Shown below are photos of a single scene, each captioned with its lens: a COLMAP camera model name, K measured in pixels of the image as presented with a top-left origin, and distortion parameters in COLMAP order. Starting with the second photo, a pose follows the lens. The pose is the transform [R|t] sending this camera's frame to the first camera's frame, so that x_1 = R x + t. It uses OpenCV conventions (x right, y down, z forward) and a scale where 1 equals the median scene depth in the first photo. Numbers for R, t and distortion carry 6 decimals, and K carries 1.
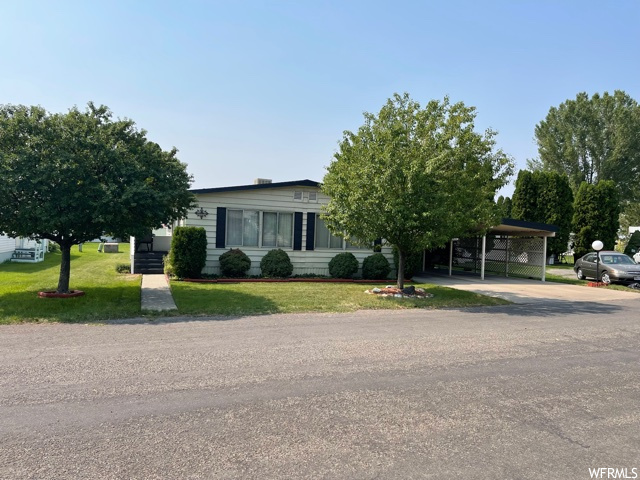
lens RADIAL K [[482.6, 0, 332.7], [0, 482.6, 236.1], [0, 0, 1]] dist [0.032578, -0.026634]
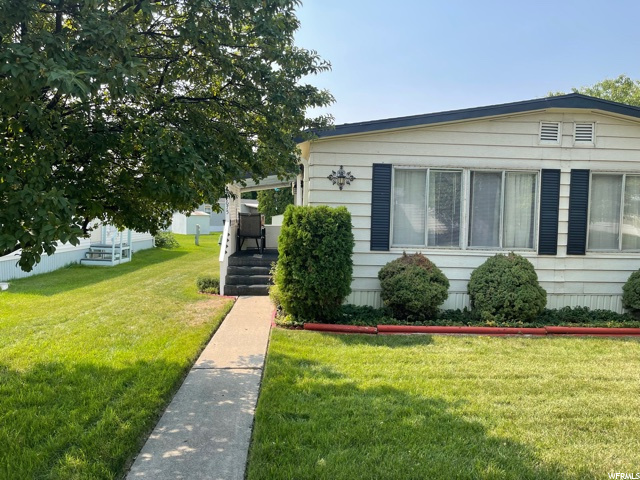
lens RADIAL K [[482.6, 0, 320.1], [0, 482.6, 238.1], [0, 0, 1]] dist [0.032578, -0.026634]
pose [[0.953221, -0.003545, -0.302254, -0.143869], [0.013502, 0.999433, 0.030860, -0.003125], [0.301973, -0.033497, 0.952728, 0.527166]]
